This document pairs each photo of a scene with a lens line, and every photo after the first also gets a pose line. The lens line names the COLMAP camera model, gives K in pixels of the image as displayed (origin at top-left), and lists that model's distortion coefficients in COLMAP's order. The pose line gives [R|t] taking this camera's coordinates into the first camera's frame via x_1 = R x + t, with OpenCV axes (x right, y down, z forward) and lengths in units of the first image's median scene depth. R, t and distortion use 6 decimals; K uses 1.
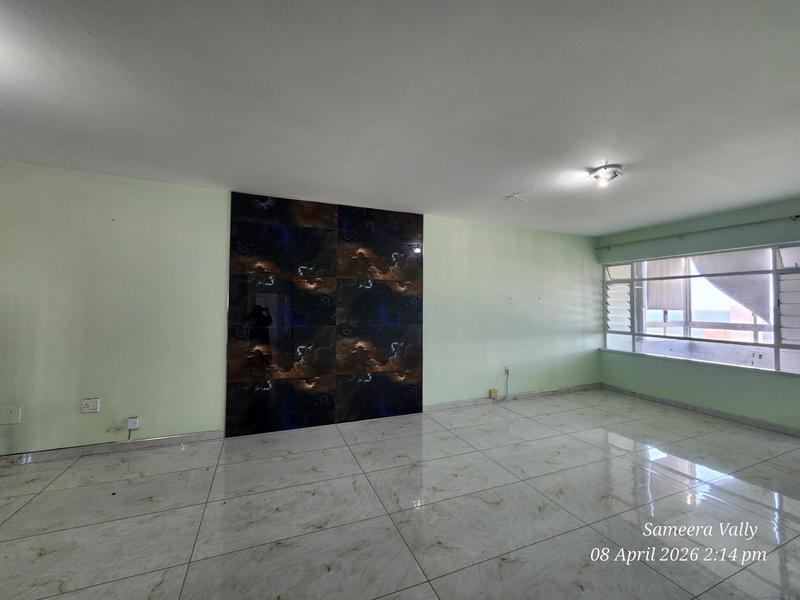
lens RADIAL K [[326.9, 0, 400.0], [0, 326.9, 300.0], [0, 0, 1]] dist [0.017861, -0.000009]
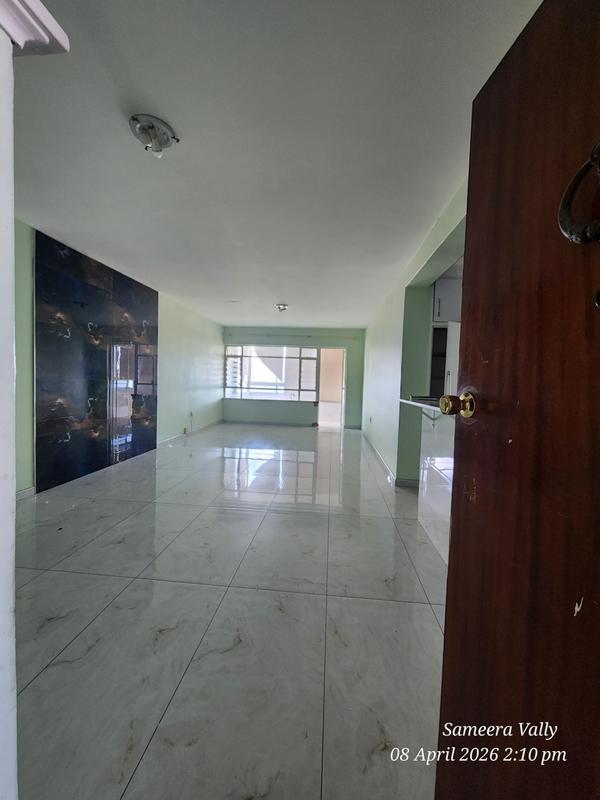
lens RADIAL K [[326.9, 0, 300.0], [0, 326.9, 395.5], [0, 0, 1]] dist [0.017861, -0.000009]
pose [[0.465114, -0.029698, 0.884752, -0.650649], [-0.052122, 0.996785, 0.060859, 0.021631], [-0.883715, -0.074421, 0.462071, -0.066250]]
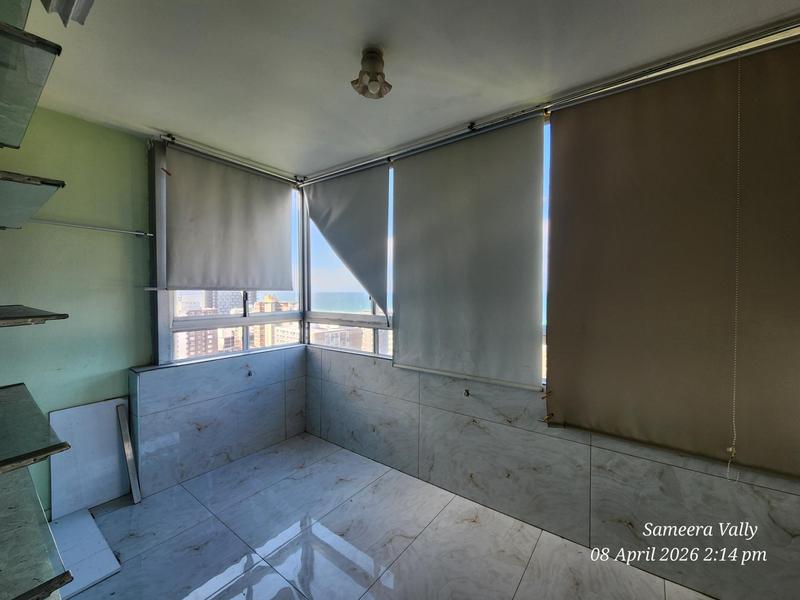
lens RADIAL K [[326.9, 0, 400.0], [0, 326.9, 300.0], [0, 0, 1]] dist [0.017861, -0.000009]
pose [[0.860199, -0.016822, 0.509681, 0.813068], [-0.008985, 0.998801, 0.048130, 0.019332], [-0.509880, -0.045981, 0.859016, 0.510758]]
